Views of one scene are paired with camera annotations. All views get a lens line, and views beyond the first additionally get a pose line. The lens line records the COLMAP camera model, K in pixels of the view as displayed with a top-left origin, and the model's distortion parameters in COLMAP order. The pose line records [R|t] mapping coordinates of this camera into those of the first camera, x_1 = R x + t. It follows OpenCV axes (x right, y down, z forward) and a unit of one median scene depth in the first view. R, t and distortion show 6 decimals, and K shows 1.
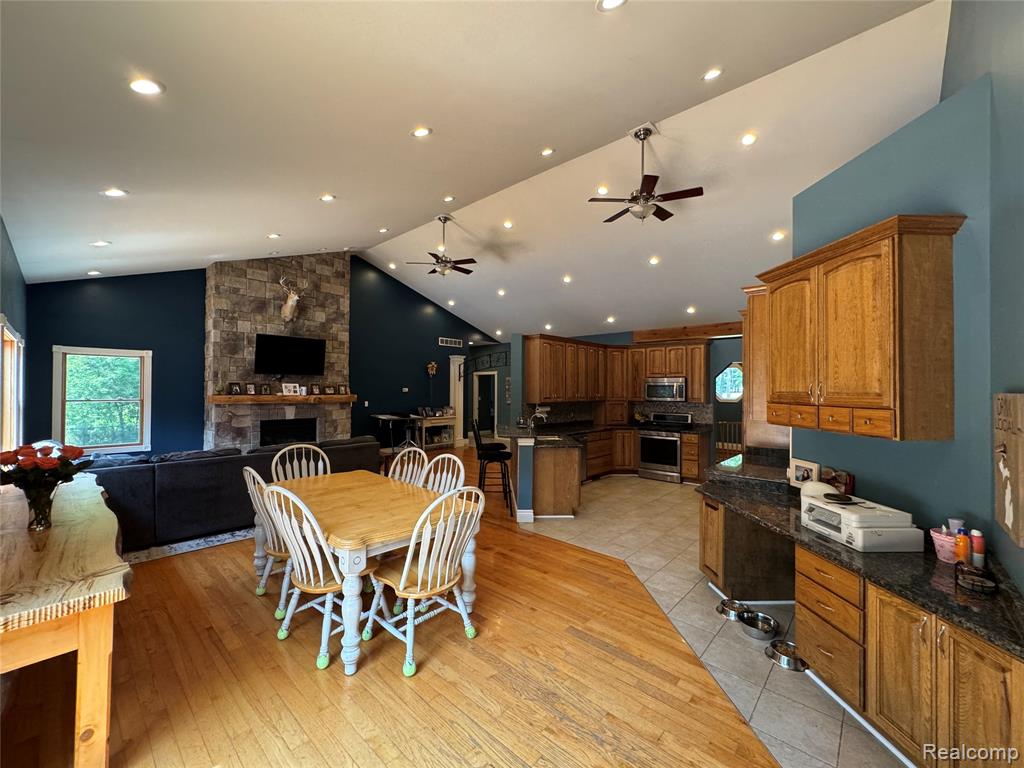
lens RADIAL K [[408.3, 0, 513.5], [0, 408.3, 384.6], [0, 0, 1]] dist [-0.003074, -0.000474]
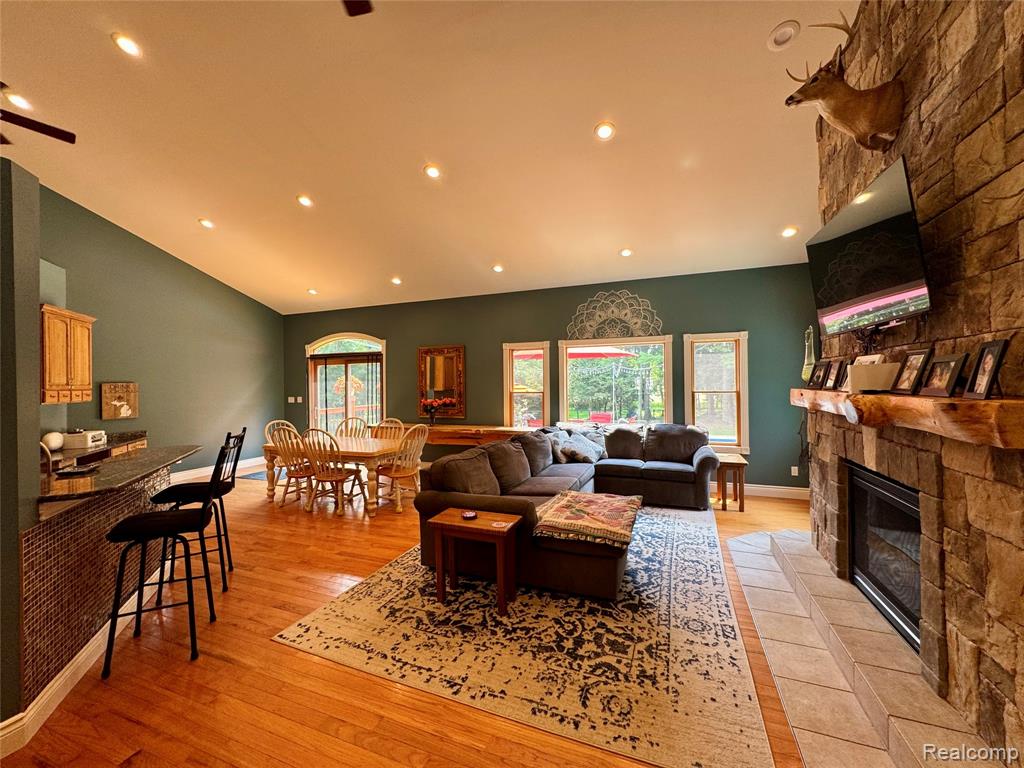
lens RADIAL K [[408.3, 0, 511.4], [0, 408.3, 384.1], [0, 0, 1]] dist [-0.003074, -0.000474]
pose [[-0.935530, 0.003589, -0.353228, -0.185773], [0.007560, 0.999923, -0.009863, 0.020959], [0.353165, -0.011897, -0.935485, 1.208661]]
